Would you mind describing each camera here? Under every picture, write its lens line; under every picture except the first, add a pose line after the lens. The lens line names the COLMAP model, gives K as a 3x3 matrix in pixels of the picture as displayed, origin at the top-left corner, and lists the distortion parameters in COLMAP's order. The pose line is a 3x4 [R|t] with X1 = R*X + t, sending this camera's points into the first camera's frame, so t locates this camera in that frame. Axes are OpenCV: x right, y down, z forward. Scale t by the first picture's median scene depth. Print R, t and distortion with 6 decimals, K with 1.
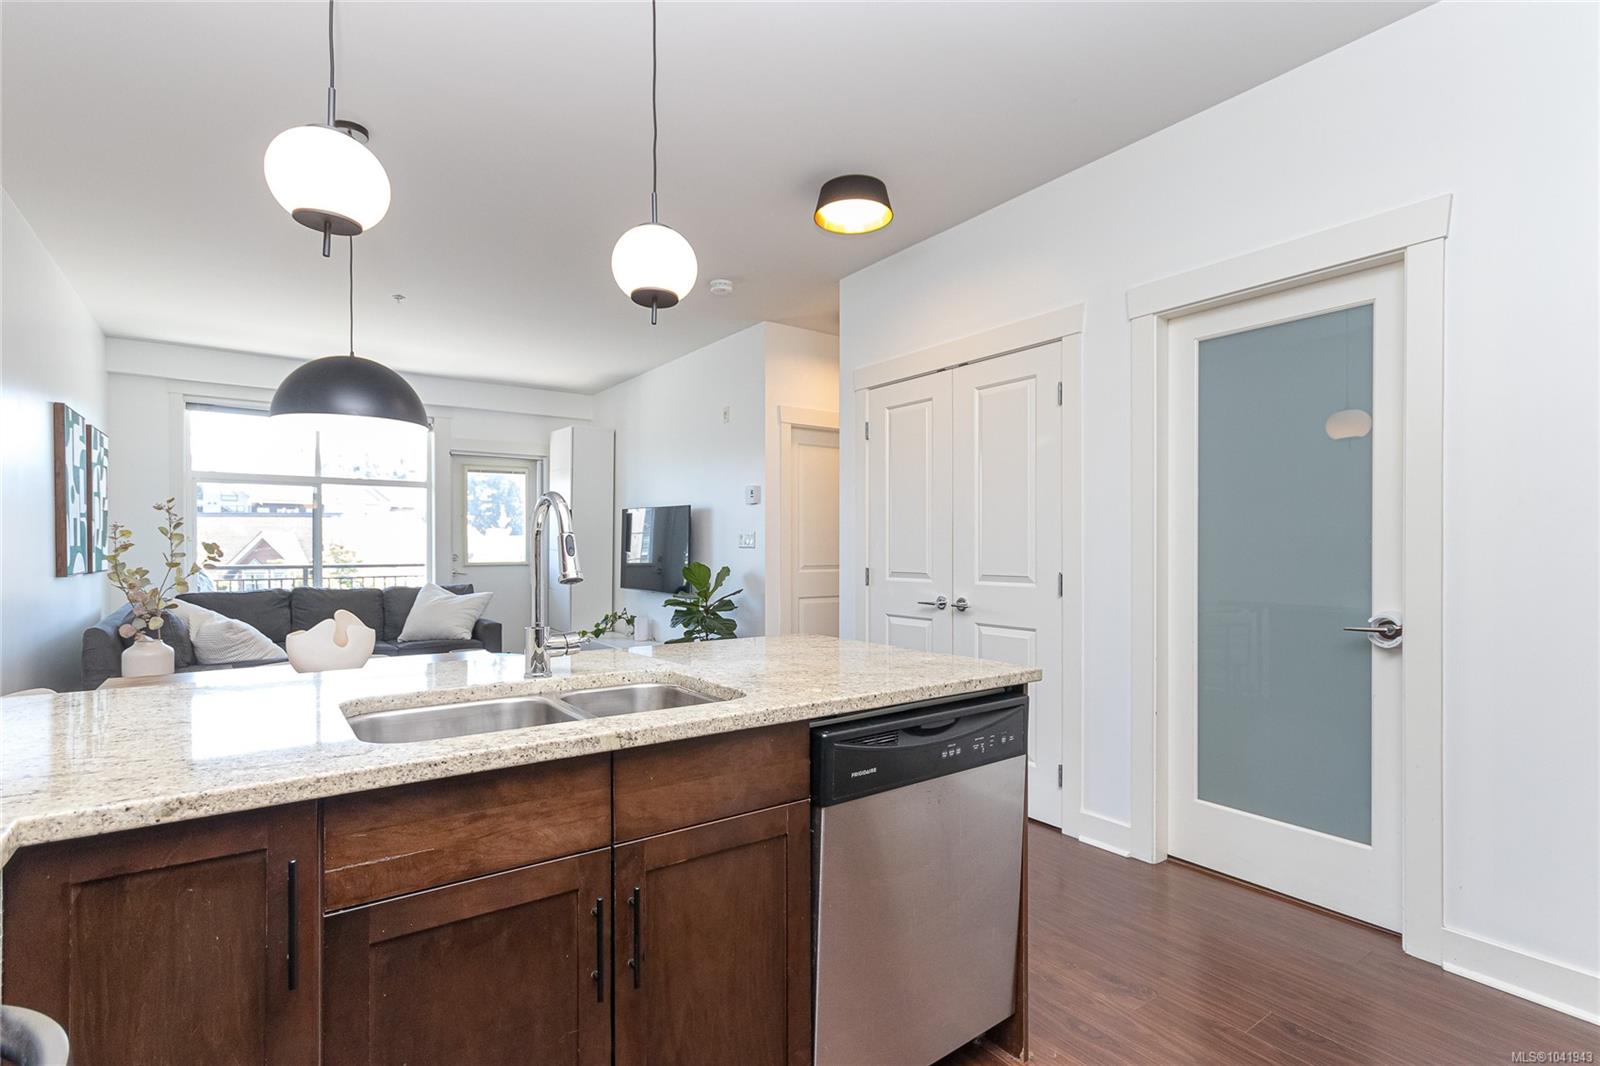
lens RADIAL K [[754.2, 0, 790.6], [0, 754.2, 548.5], [0, 0, 1]] dist [0.004110, 0.001132]
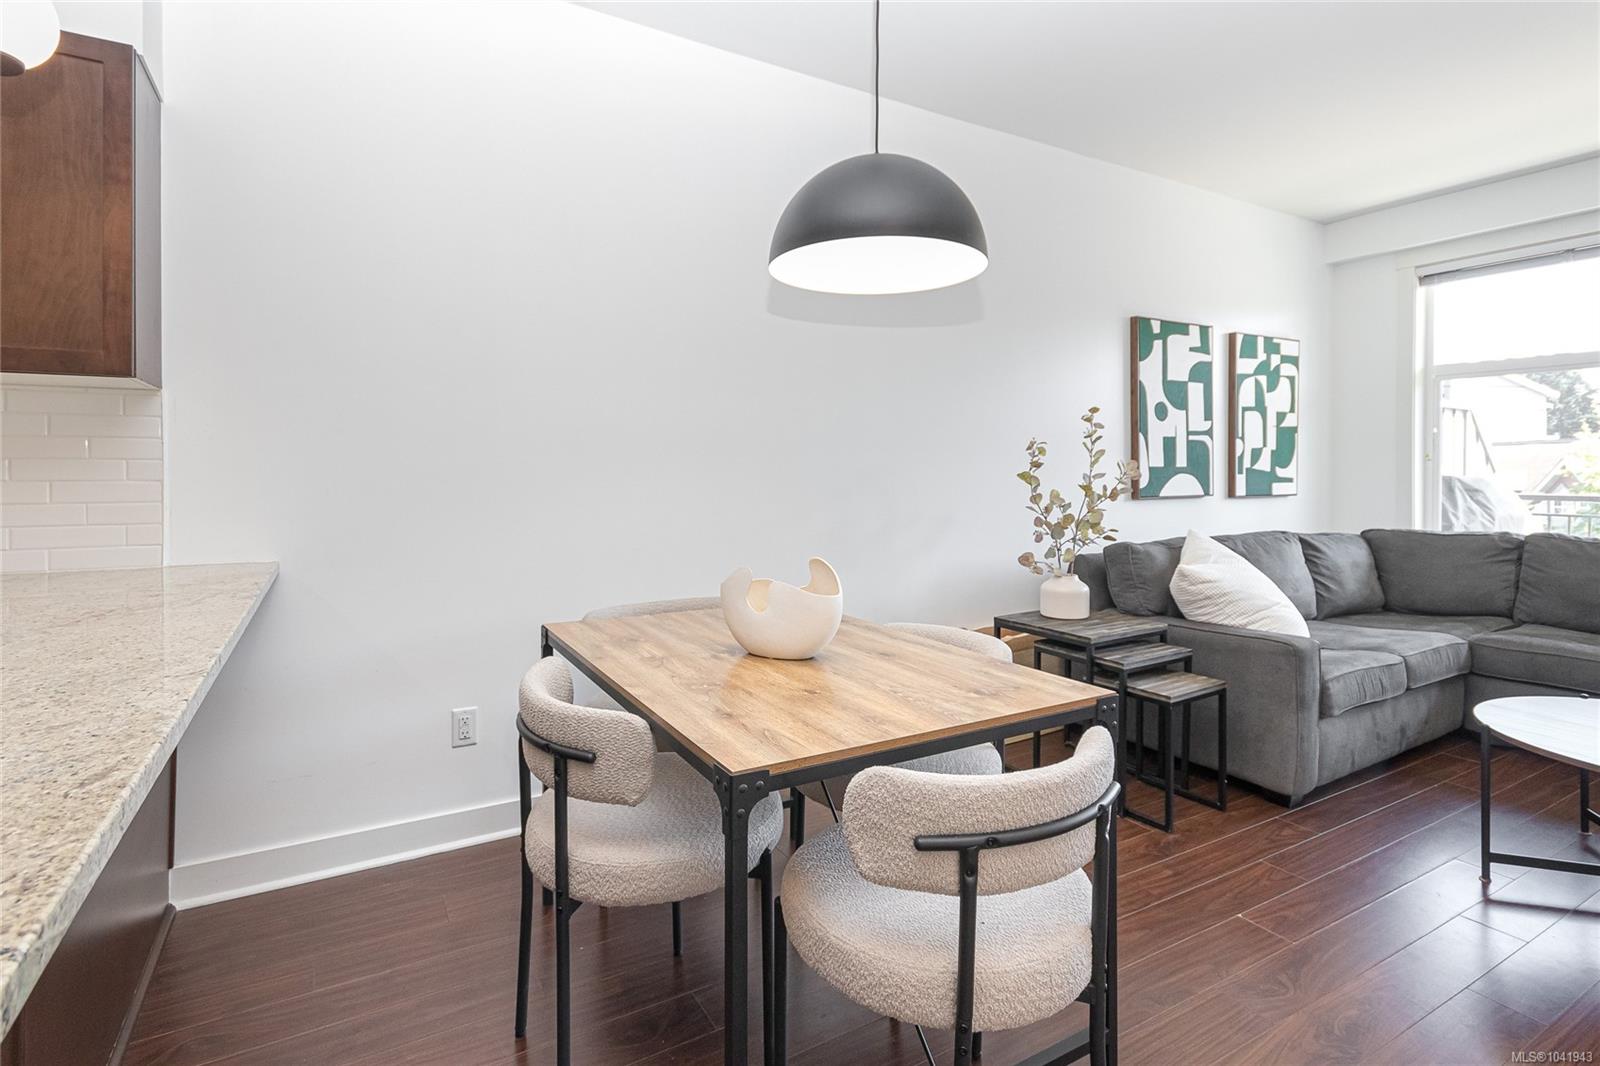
lens RADIAL K [[754.2, 0, 769.9], [0, 754.2, 493.1], [0, 0, 1]] dist [0.004110, 0.001132]
pose [[-0.120114, 0.024534, -0.992457, 0.030608], [-0.000704, 0.999692, 0.024798, 0.005692], [0.992760, 0.003677, -0.120060, 0.600888]]
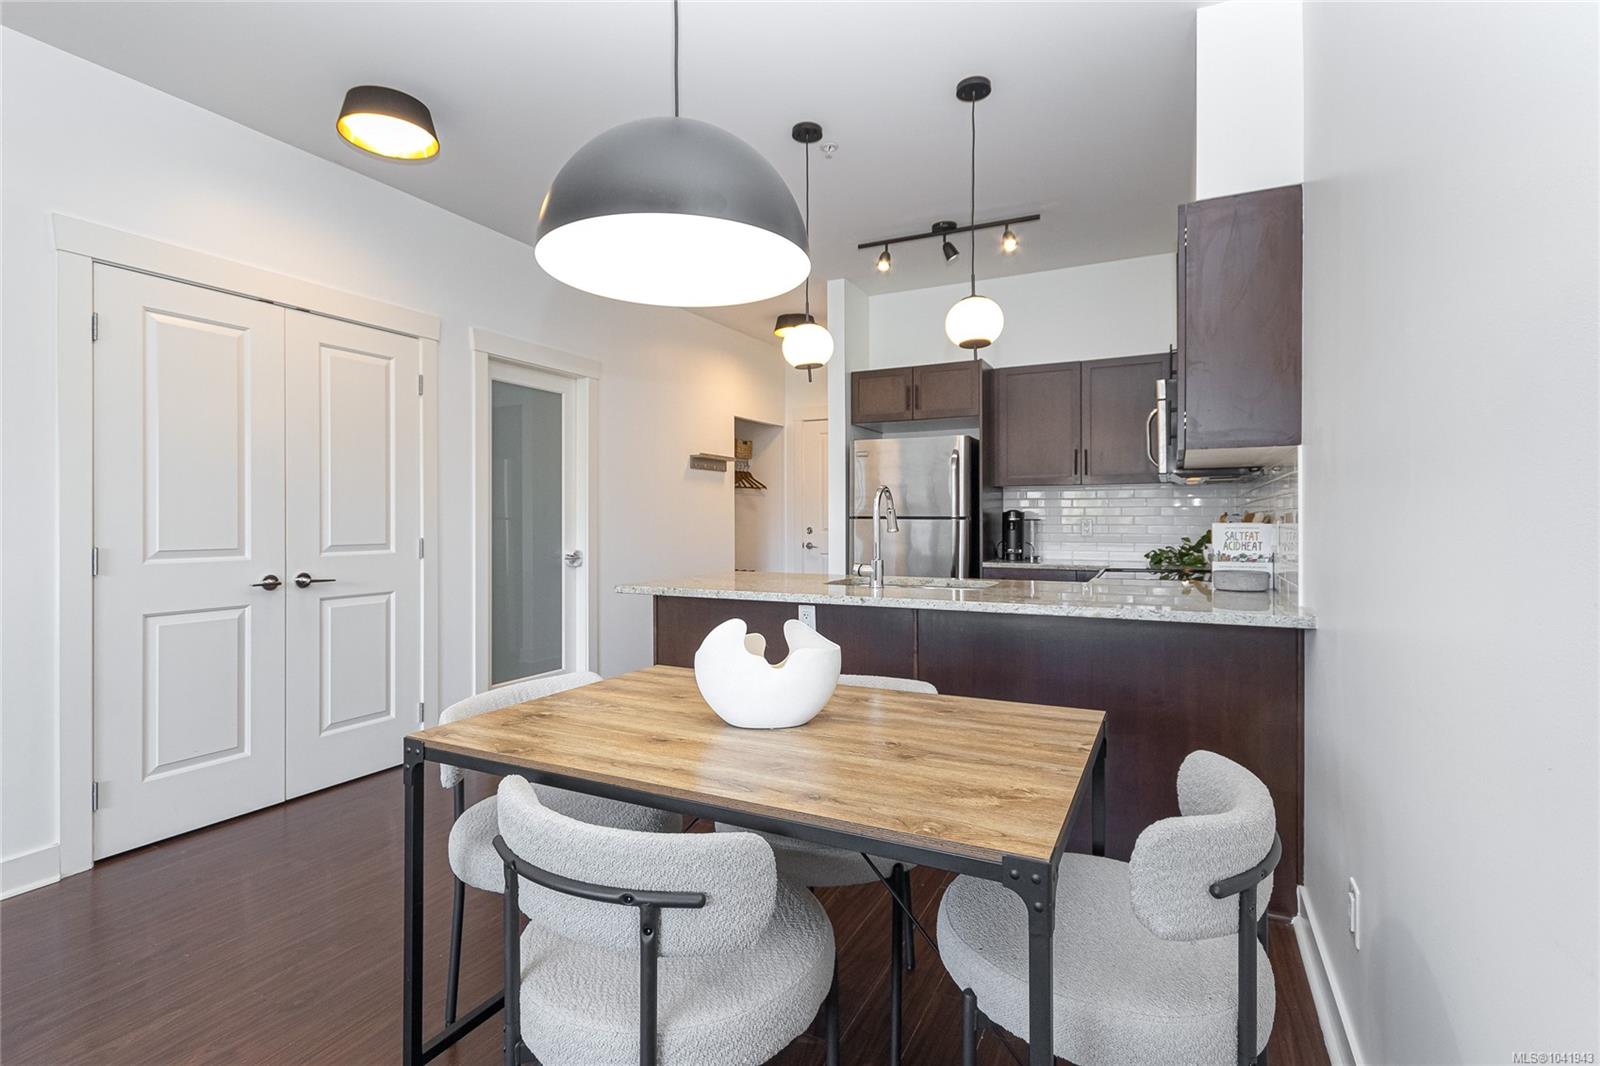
lens RADIAL K [[754.2, 0, 797.5], [0, 754.2, 514.9], [0, 0, 1]] dist [0.004110, 0.001132]
pose [[-0.466572, 0.006130, 0.884462, -0.659119], [0.001230, 0.999980, -0.006282, 0.003930], [-0.884482, -0.001843, -0.466570, 0.716495]]
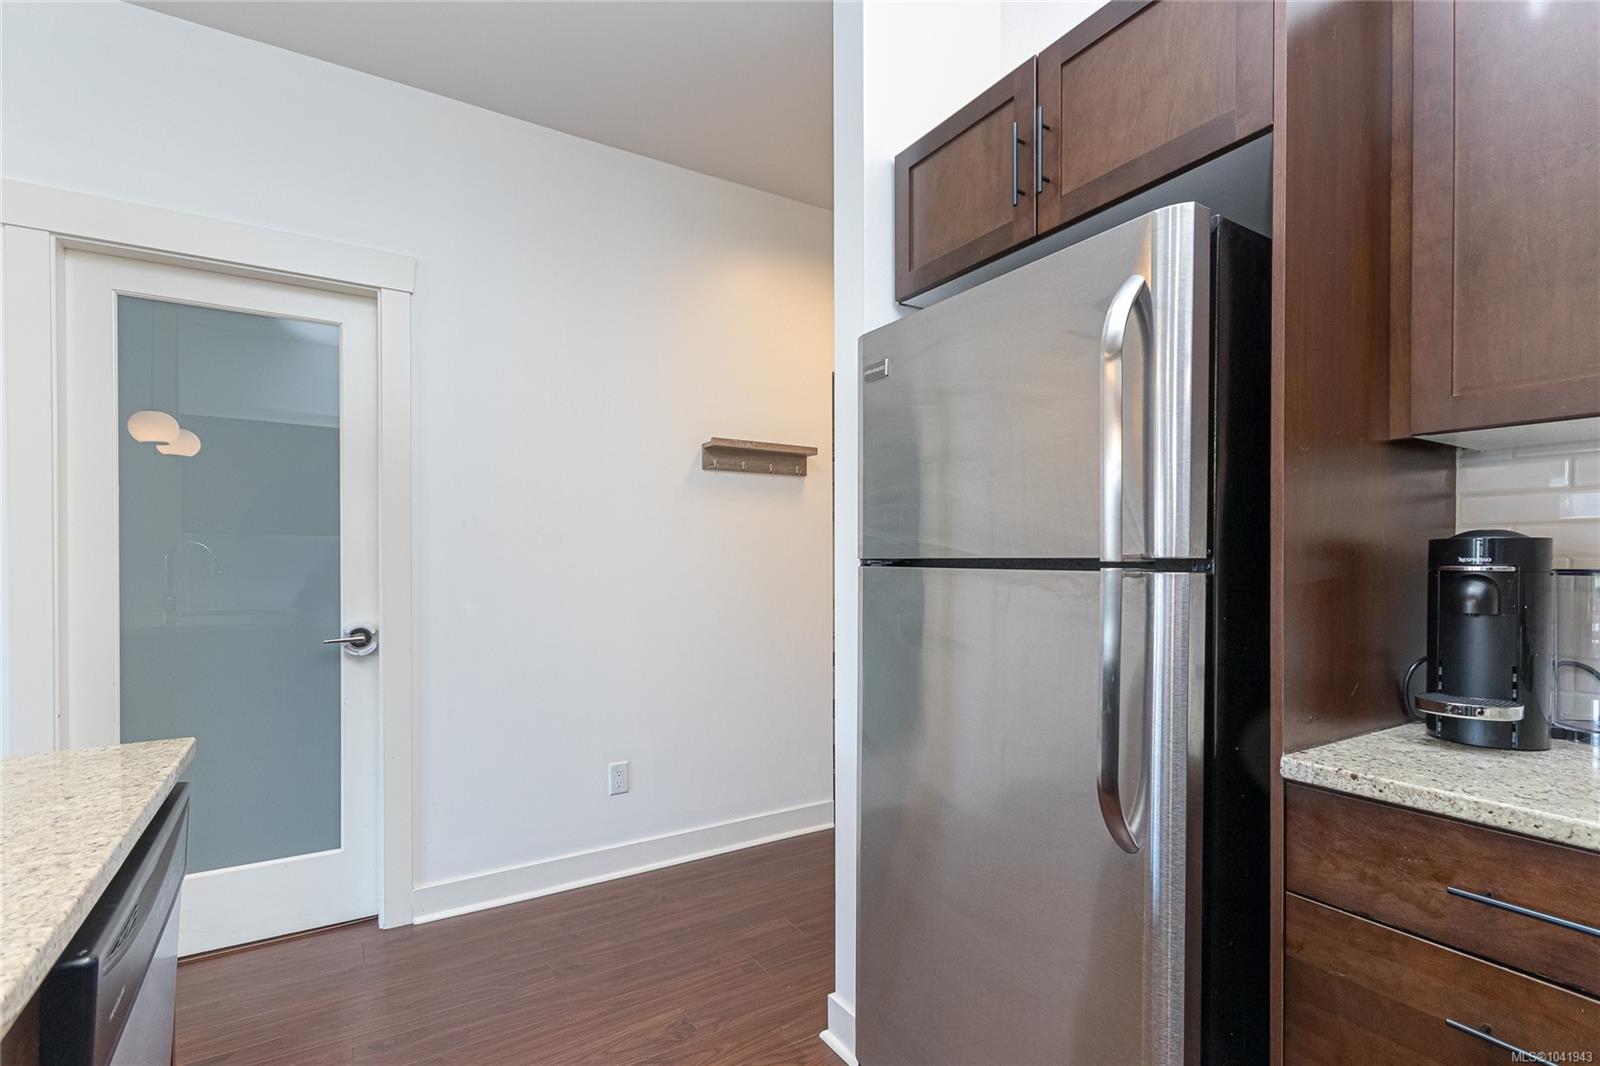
lens RADIAL K [[754.2, 0, 804.2], [0, 754.2, 560.0], [0, 0, 1]] dist [0.004110, 0.001132]
pose [[0.060358, 0.005185, 0.998163, -0.120594], [0.000597, 0.999986, -0.005231, 0.001762], [-0.998177, 0.000912, 0.060354, 0.156601]]
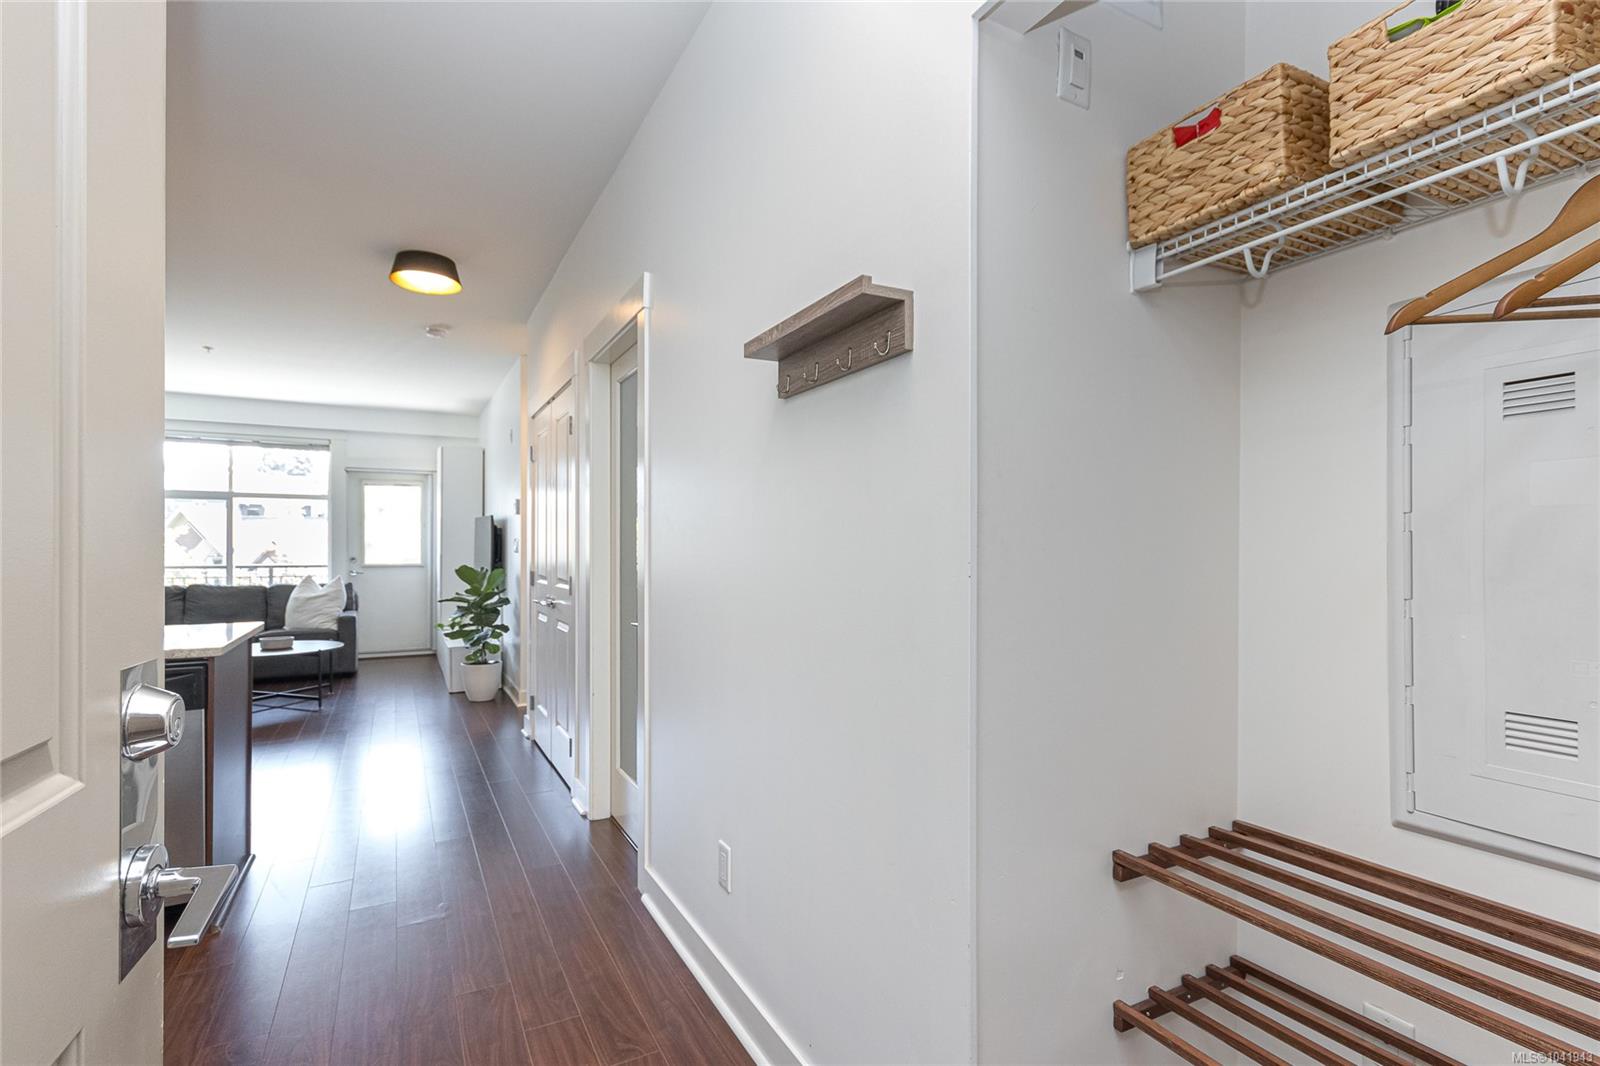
lens RADIAL K [[754.2, 0, 796.0], [0, 754.2, 559.4], [0, 0, 1]] dist [0.004110, 0.001132]
pose [[0.991447, 0.003116, -0.130475, 0.601481], [-0.001454, 0.999917, 0.012830, -0.006892], [0.130504, -0.012530, 0.991369, -0.093037]]
